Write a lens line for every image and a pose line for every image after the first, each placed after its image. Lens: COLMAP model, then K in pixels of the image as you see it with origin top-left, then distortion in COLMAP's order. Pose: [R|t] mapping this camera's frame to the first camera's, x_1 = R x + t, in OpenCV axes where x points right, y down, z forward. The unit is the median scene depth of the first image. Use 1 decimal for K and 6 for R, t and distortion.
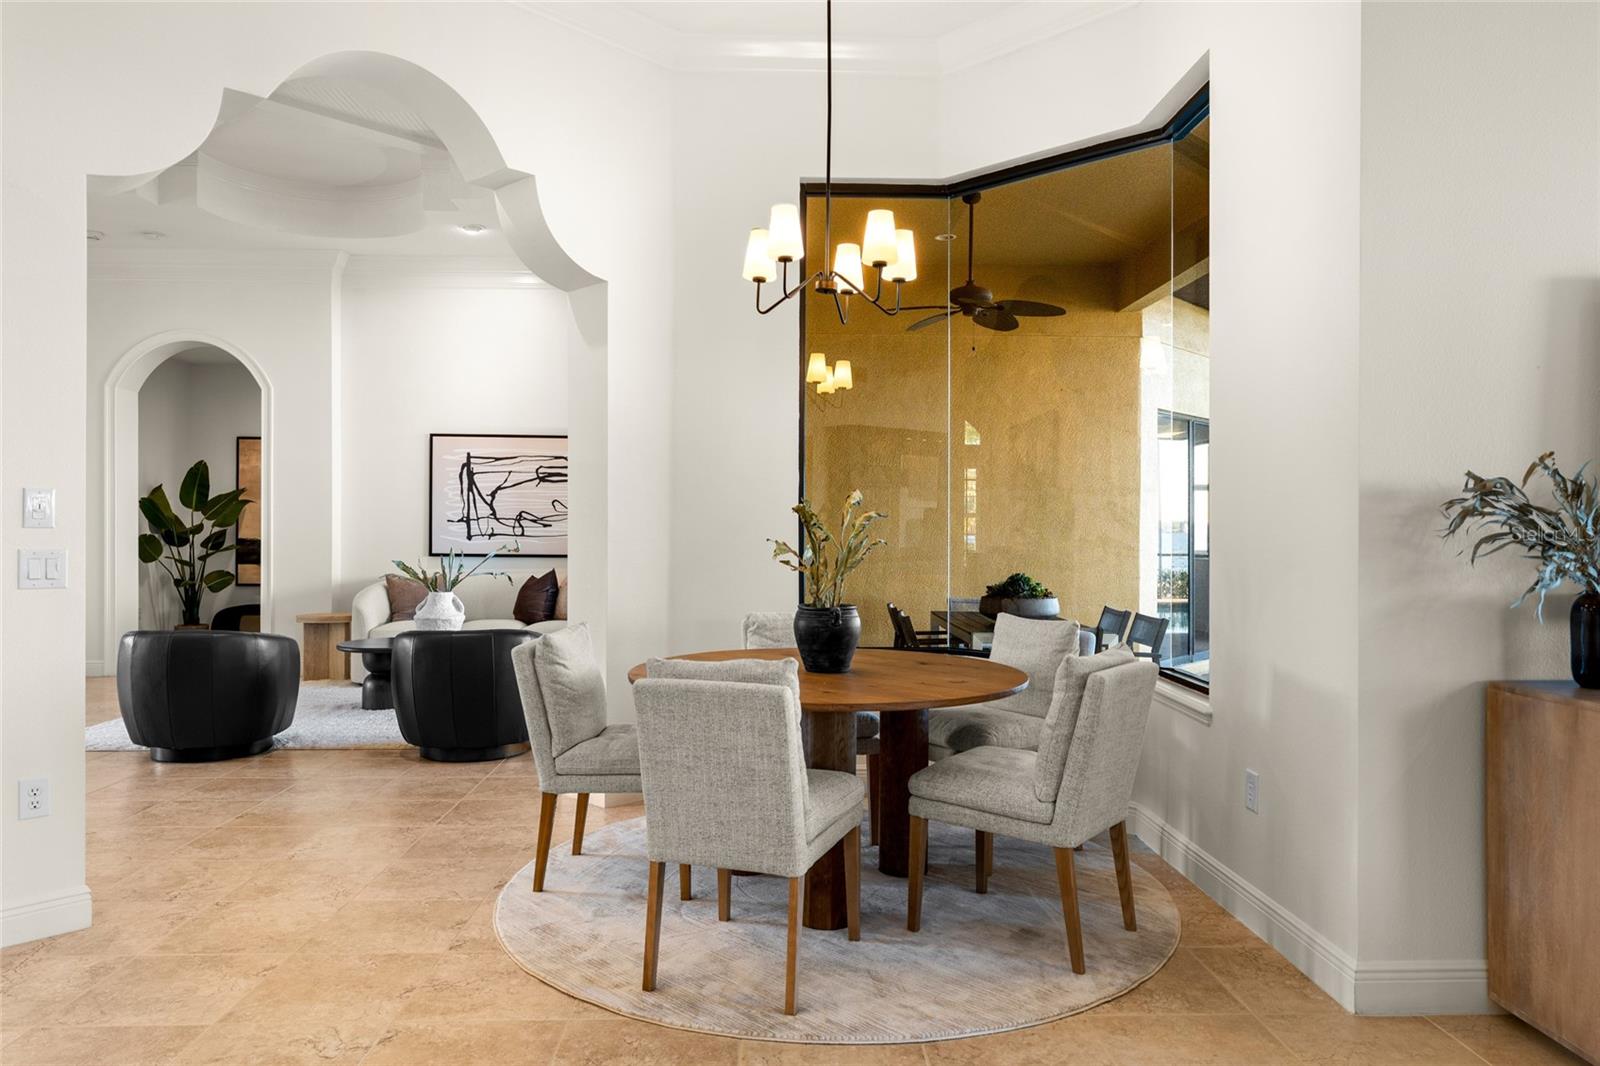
lens RADIAL K [[1089.3, 0, 803.2], [0, 1089.3, 532.0], [0, 0, 1]] dist [-0.004510, 0.002171]
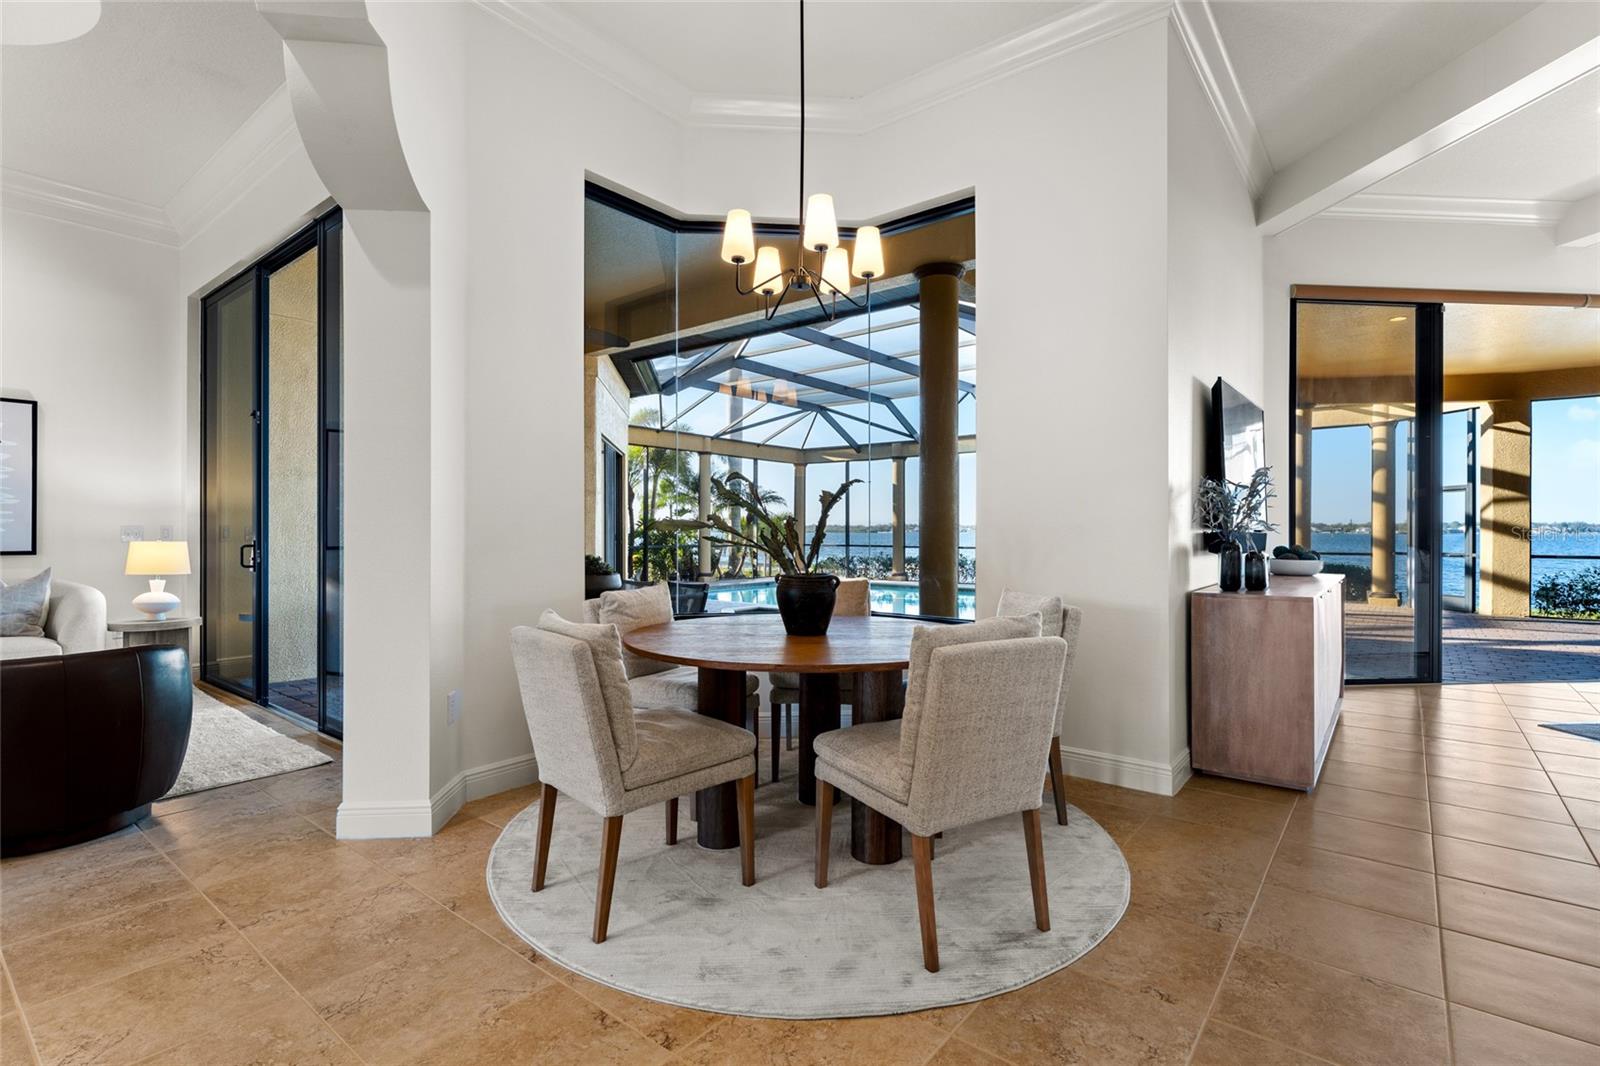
lens RADIAL K [[765.4, 0, 801.0], [0, 765.4, 526.6], [0, 0, 1]] dist [-0.009242, 0.001260]
pose [[0.644854, 0.001989, 0.764303, -0.773898], [0.005044, 0.999964, -0.006858, 0.032667], [-0.764289, 0.008278, 0.644821, 0.683576]]
